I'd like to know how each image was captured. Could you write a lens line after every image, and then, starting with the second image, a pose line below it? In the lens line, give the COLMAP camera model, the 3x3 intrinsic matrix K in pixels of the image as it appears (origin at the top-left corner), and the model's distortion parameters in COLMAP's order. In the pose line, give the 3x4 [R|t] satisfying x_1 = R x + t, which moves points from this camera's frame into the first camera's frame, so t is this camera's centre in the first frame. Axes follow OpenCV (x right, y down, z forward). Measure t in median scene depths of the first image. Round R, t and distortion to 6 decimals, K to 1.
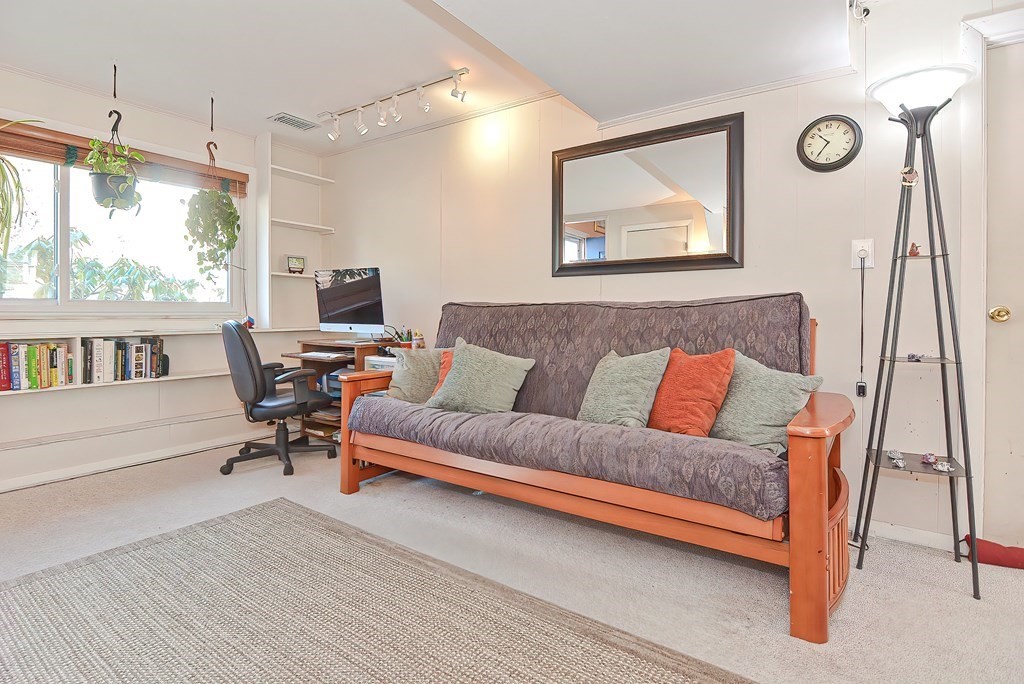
lens RADIAL K [[498.6, 0, 484.9], [0, 498.6, 311.7], [0, 0, 1]] dist [-0.005676, -0.004368]
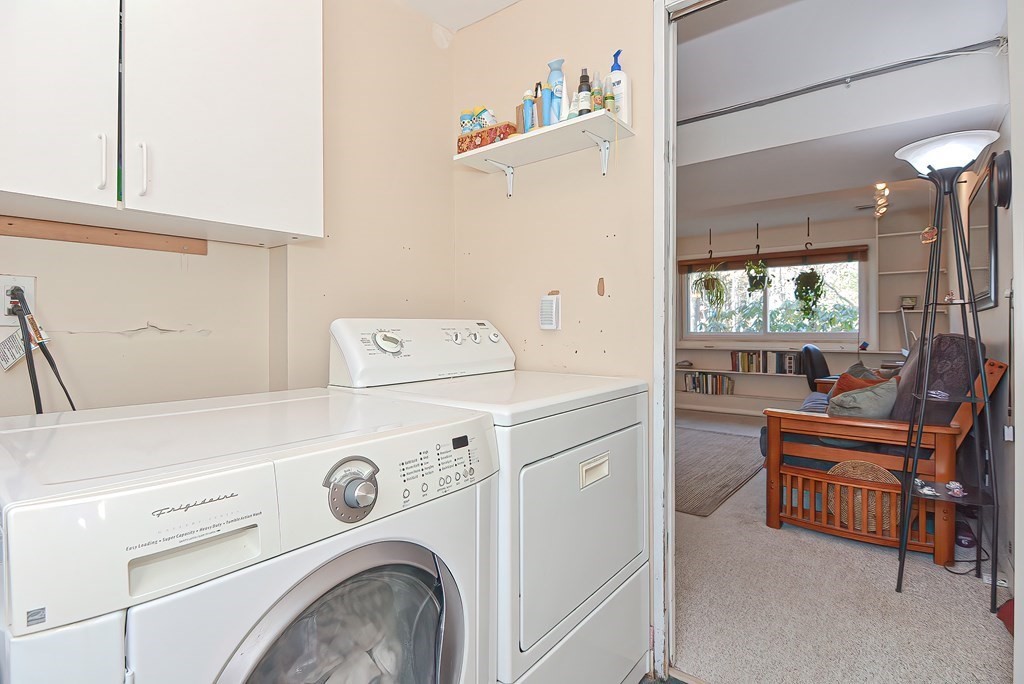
lens RADIAL K [[498.6, 0, 511.7], [0, 498.6, 335.1], [0, 0, 1]] dist [-0.005676, -0.004368]
pose [[-0.063892, 0.008548, -0.997920, 1.343006], [0.004018, 0.999957, 0.008308, -0.034929], [0.997949, -0.003479, -0.063924, 0.070349]]
